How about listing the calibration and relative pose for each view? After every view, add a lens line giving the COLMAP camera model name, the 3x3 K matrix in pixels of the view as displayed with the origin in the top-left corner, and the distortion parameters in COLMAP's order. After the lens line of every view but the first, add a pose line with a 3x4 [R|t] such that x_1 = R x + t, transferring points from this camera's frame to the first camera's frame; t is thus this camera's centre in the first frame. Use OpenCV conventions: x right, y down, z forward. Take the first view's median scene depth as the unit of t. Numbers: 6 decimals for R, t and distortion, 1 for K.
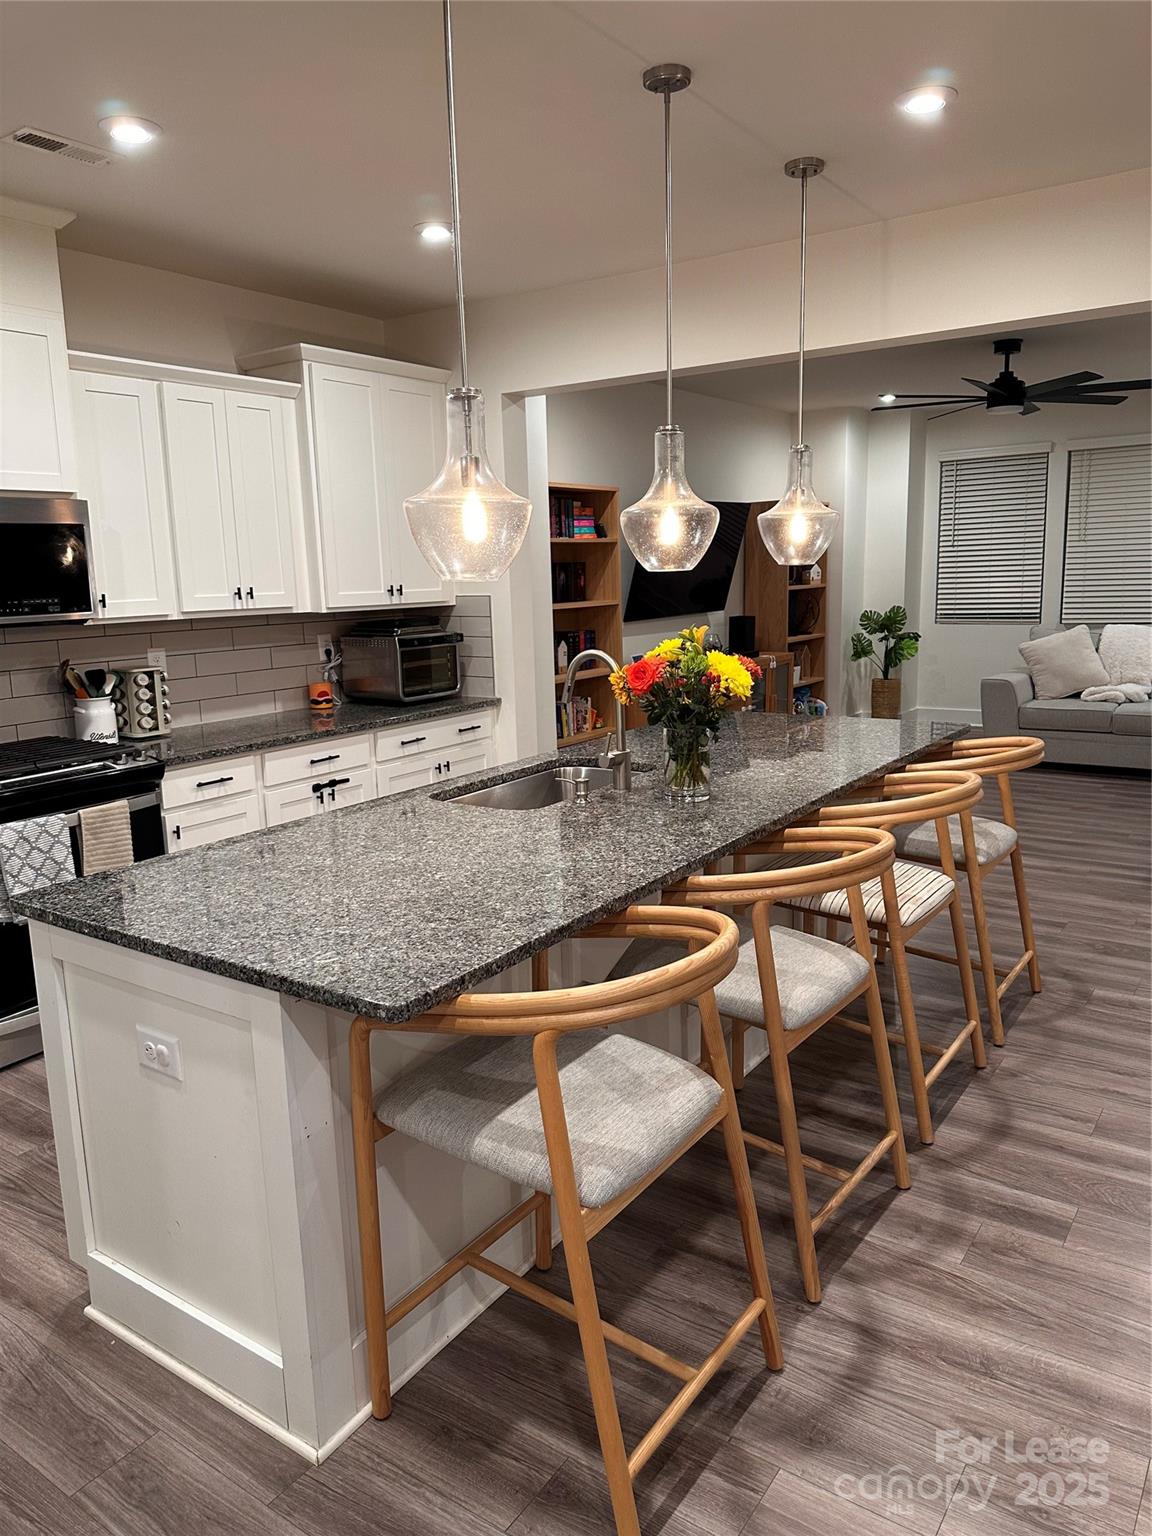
lens RADIAL K [[1074.4, 0, 581.7], [0, 1074.4, 760.8], [0, 0, 1]] dist [0.139533, -0.217174]
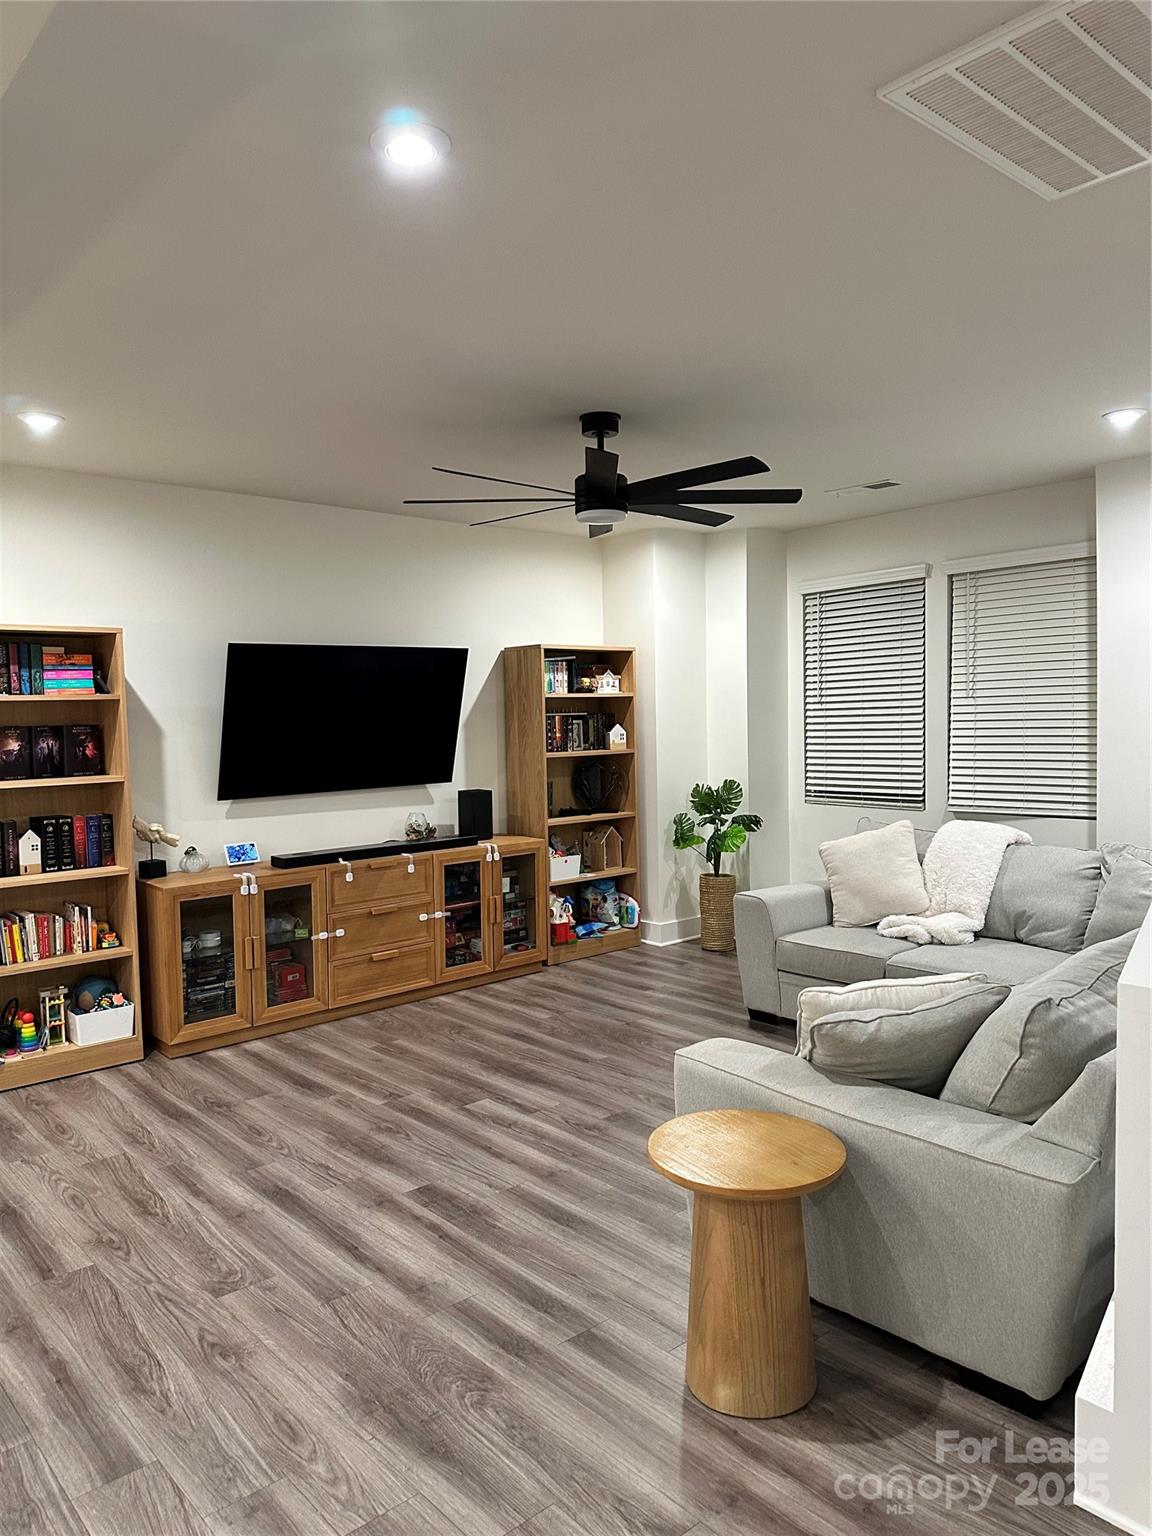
lens RADIAL K [[1070.3, 0, 571.7], [0, 1070.3, 774.1], [0, 0, 1]] dist [0.150648, -0.216632]
pose [[0.969283, 0.020114, -0.245124, 0.785682], [-0.047612, 0.993142, -0.106778, -0.131405], [0.241295, 0.115169, 0.963594, 0.543097]]
